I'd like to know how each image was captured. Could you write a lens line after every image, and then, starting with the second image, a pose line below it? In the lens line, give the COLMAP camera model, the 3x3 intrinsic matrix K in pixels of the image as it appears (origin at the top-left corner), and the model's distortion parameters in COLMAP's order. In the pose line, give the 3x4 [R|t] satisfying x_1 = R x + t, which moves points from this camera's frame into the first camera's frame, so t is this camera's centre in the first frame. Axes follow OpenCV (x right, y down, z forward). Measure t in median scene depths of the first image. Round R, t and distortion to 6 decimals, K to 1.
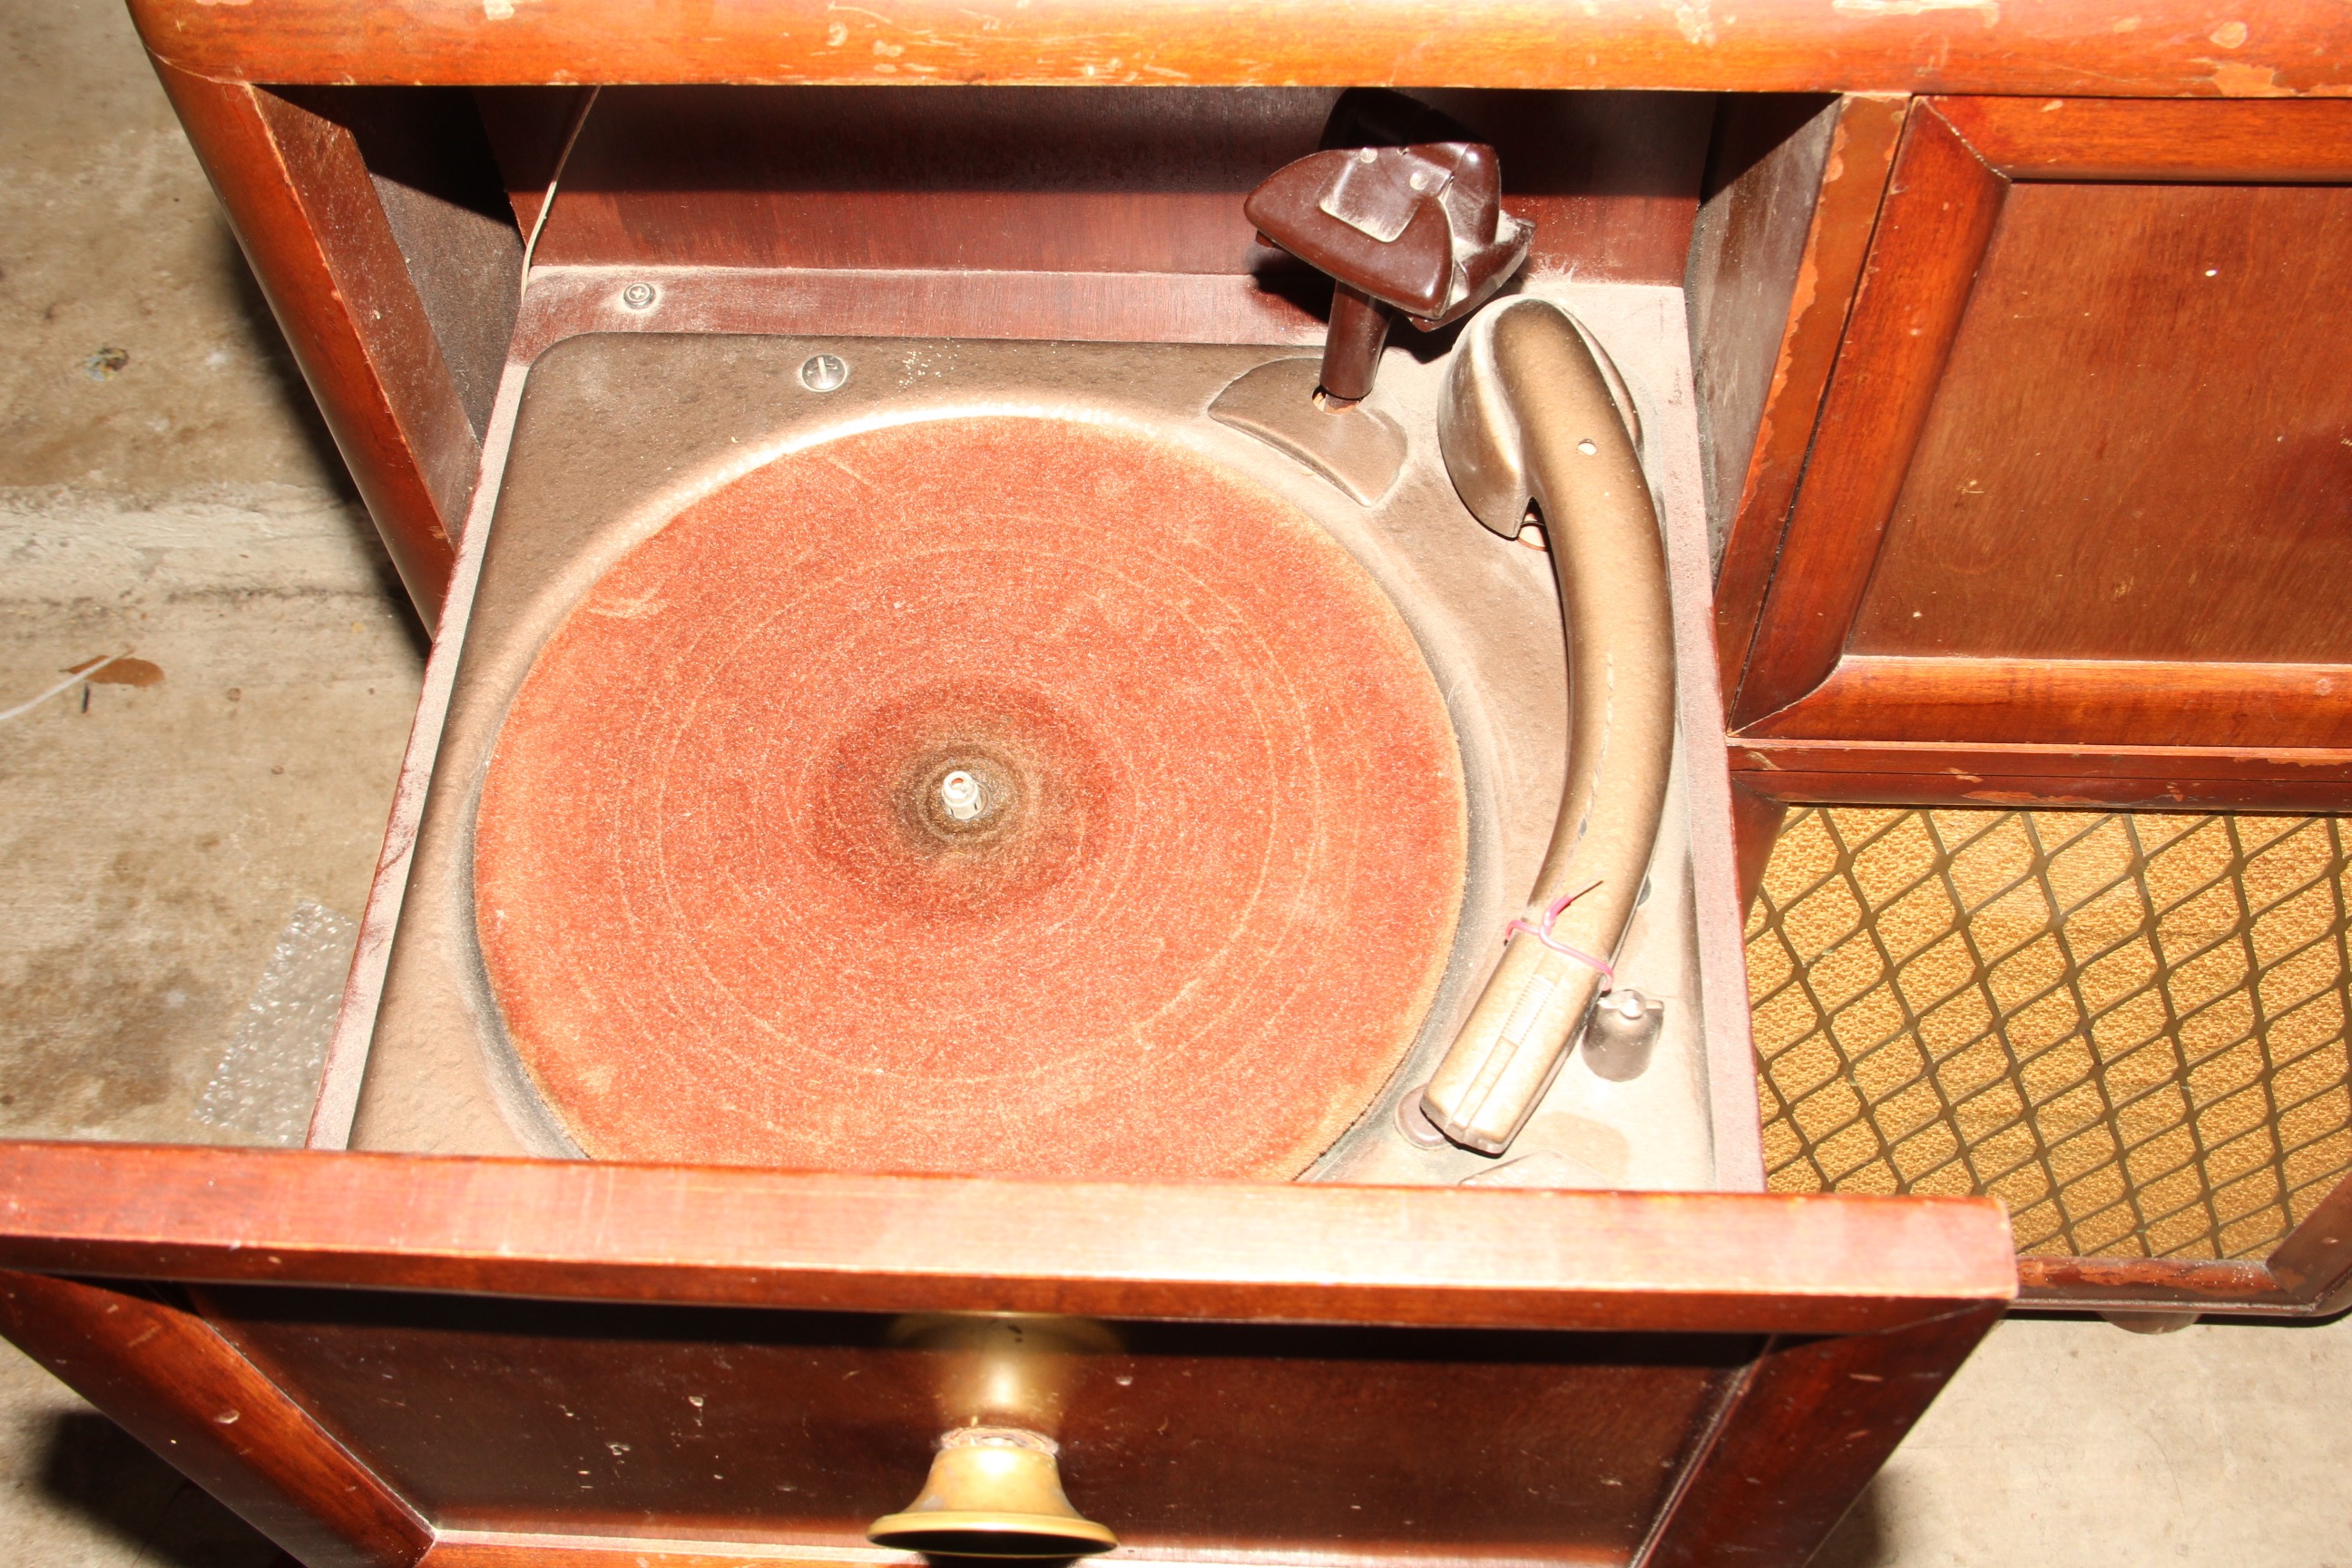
lens RADIAL K [[2396.0, 0, 1212.5], [0, 2396.0, 788.5], [0, 0, 1]] dist [-0.141241, 0.276083]
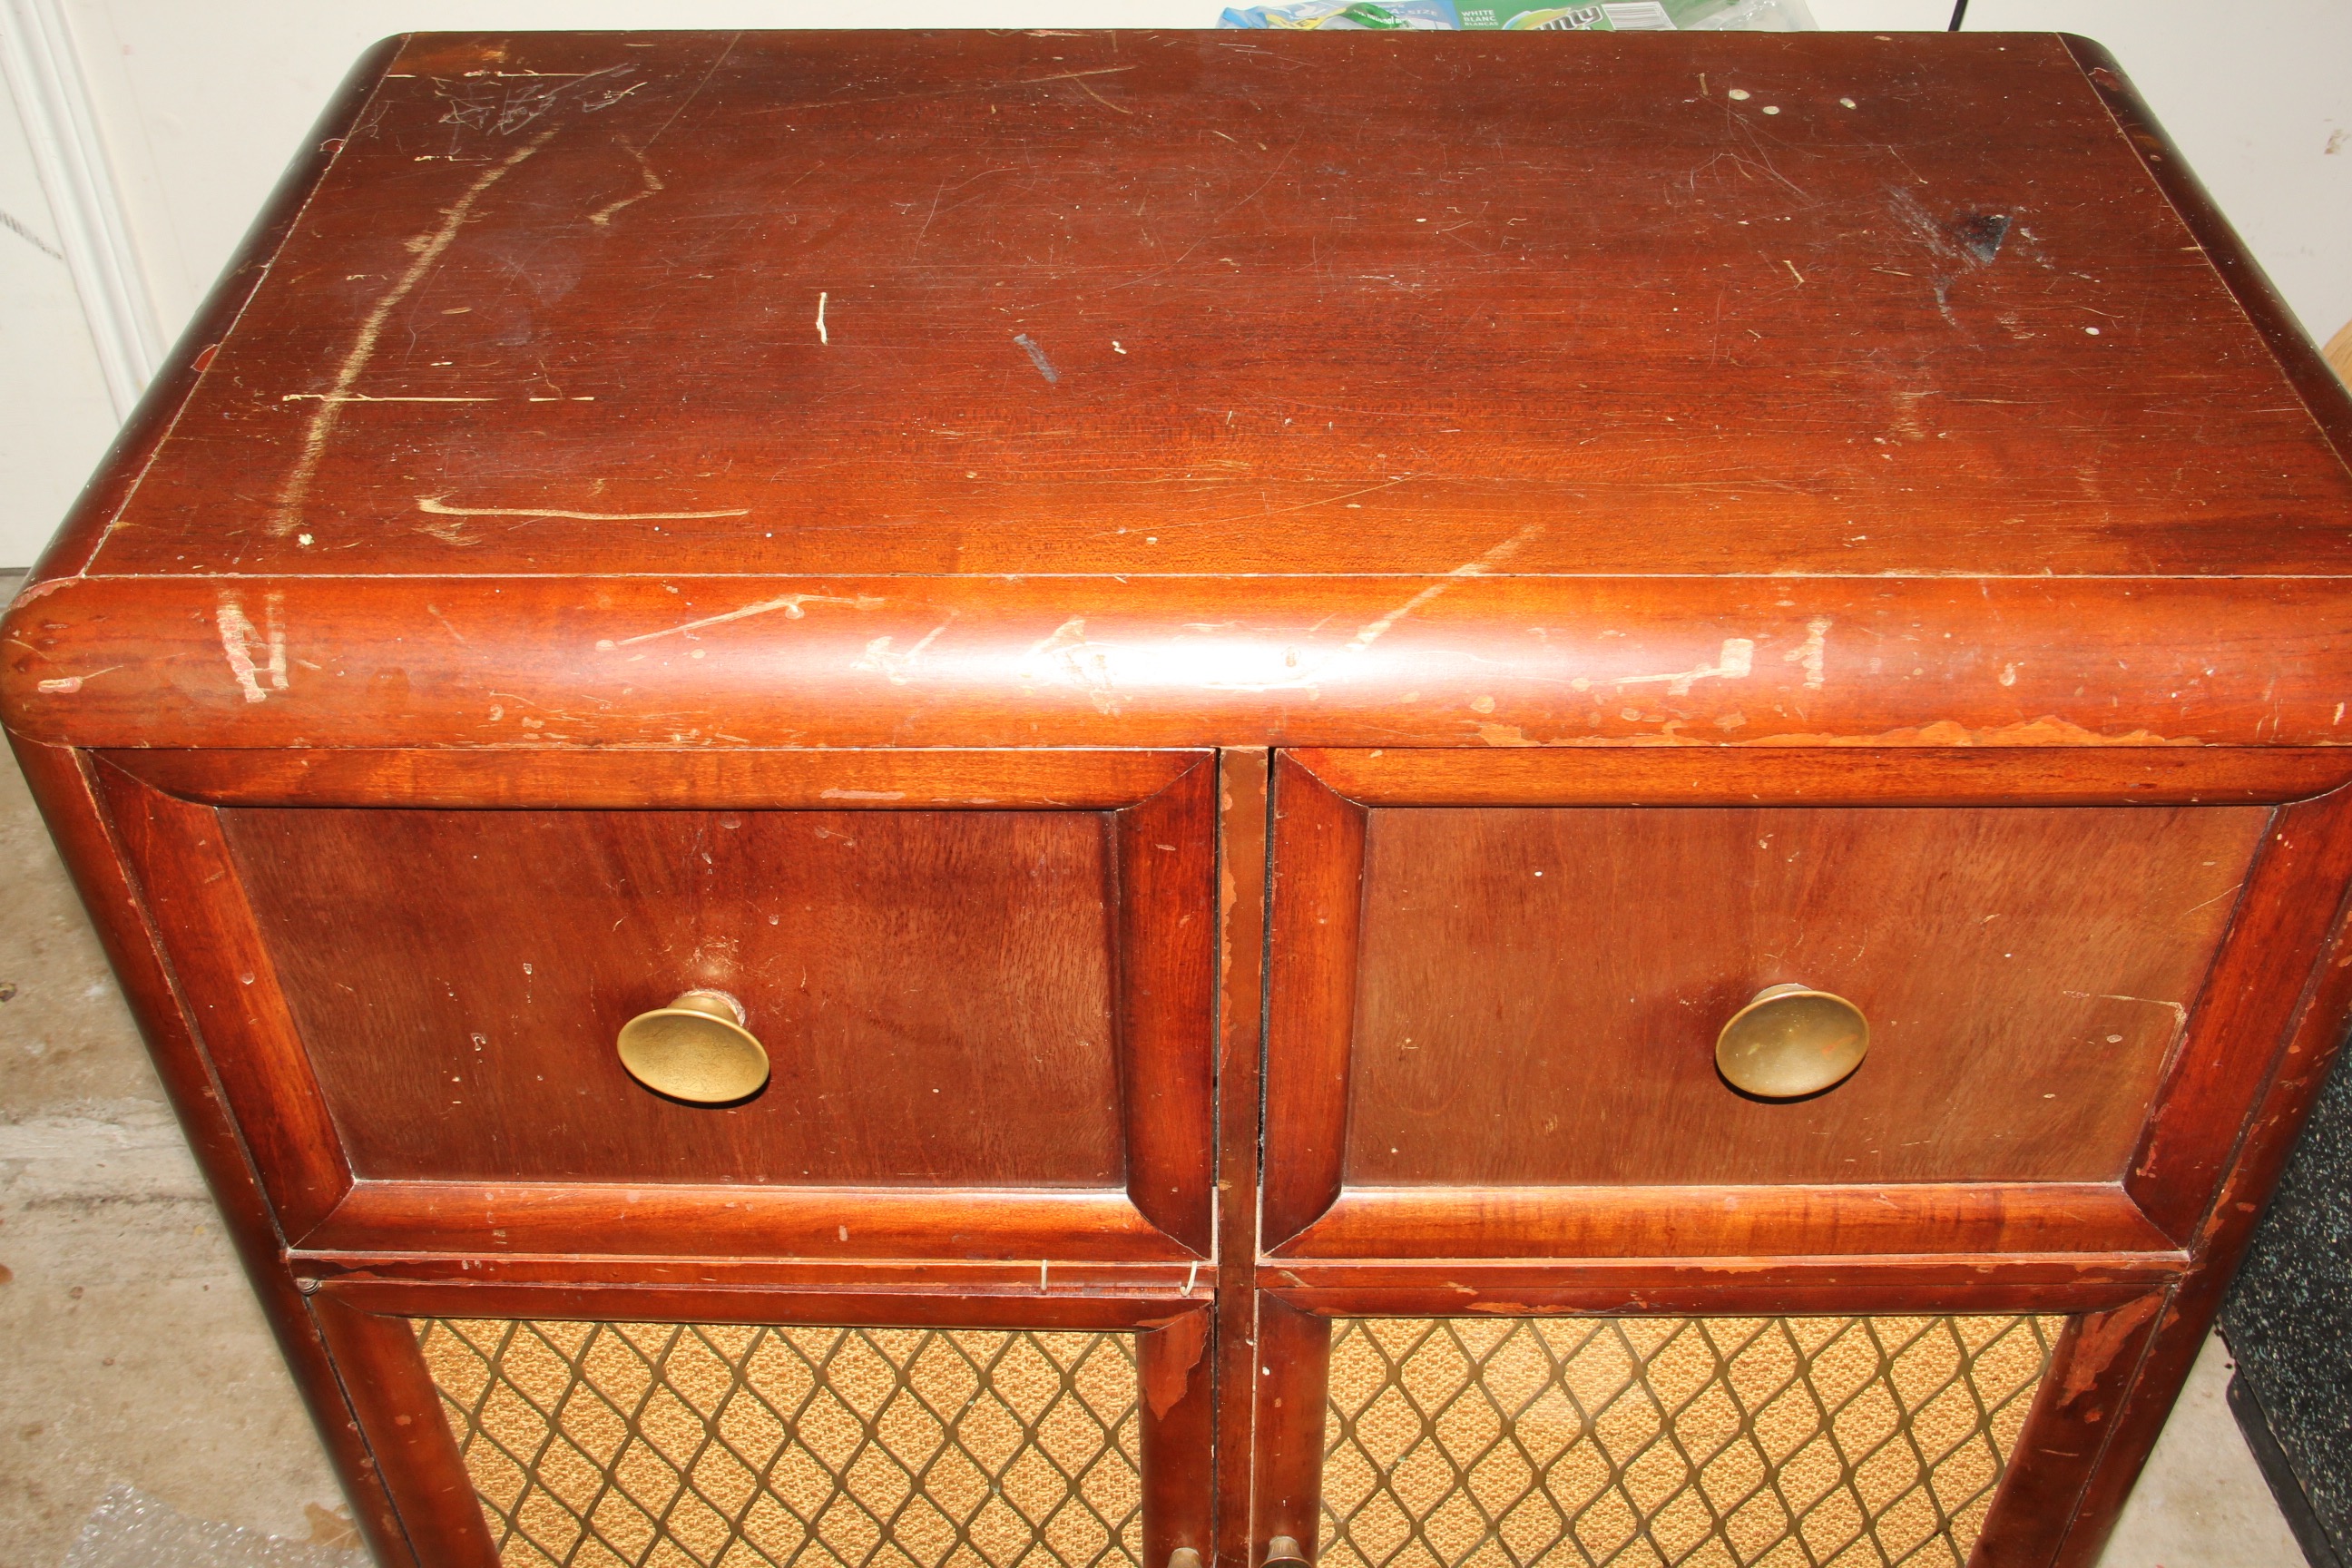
lens RADIAL K [[2356.0, 0, 1209.5], [0, 2356.0, 774.6], [0, 0, 1]] dist [-0.134644, 0.262928]
pose [[0.999384, -0.006807, 0.034441, 0.133879], [0.016216, 0.959601, -0.280895, 0.069955], [-0.031137, 0.281281, 0.959120, -0.206976]]
